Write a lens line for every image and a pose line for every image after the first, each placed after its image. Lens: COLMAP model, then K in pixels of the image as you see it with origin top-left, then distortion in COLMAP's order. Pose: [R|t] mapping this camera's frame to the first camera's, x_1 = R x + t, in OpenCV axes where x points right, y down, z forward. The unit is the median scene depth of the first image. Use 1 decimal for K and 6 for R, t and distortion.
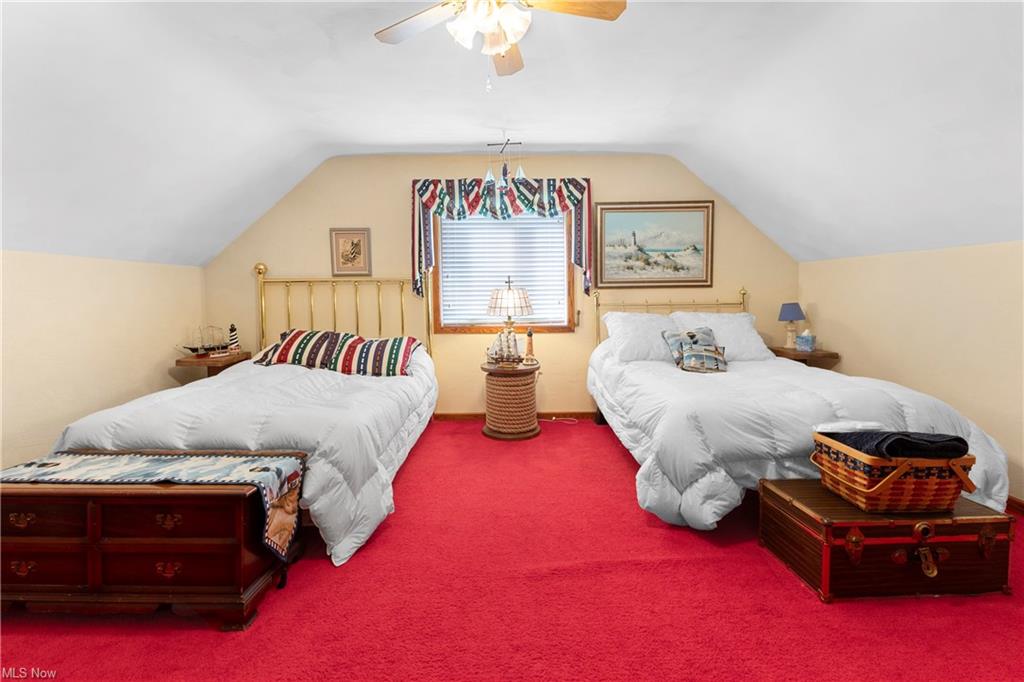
lens RADIAL K [[448.5, 0, 511.0], [0, 448.5, 291.6], [0, 0, 1]] dist [0.003133, 0.000286]
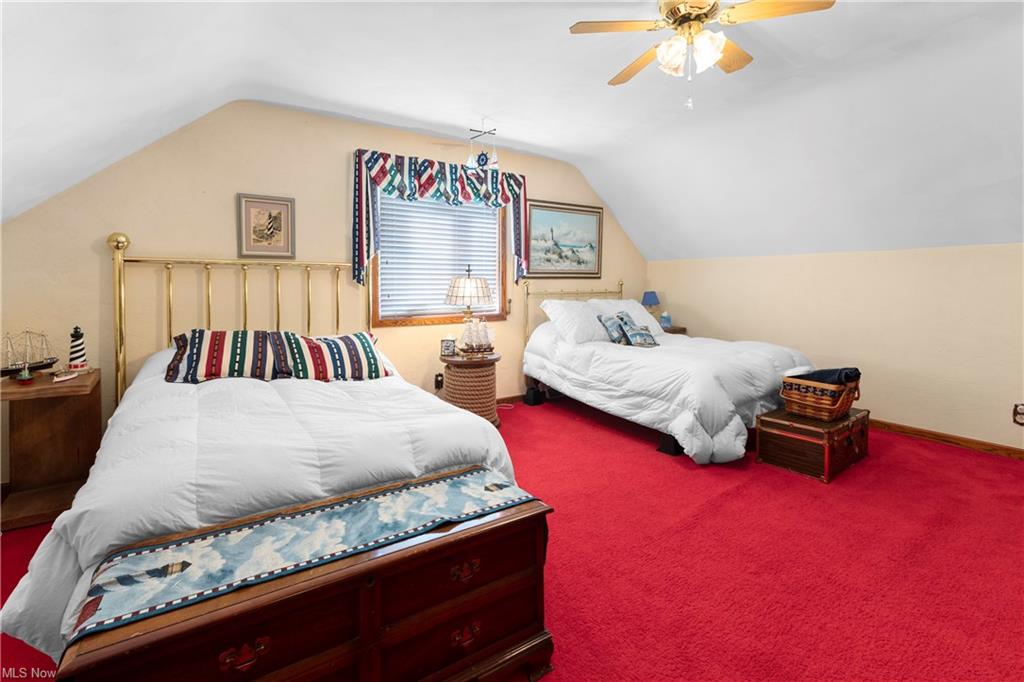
lens RADIAL K [[456.4, 0, 512.7], [0, 456.4, 267.2], [0, 0, 1]] dist [0.002946, 0.000326]
pose [[0.831149, 0.027314, 0.555378, -0.453542], [-0.009033, 0.999324, -0.035629, 0.005531], [-0.555976, 0.024596, 0.830834, 0.114532]]
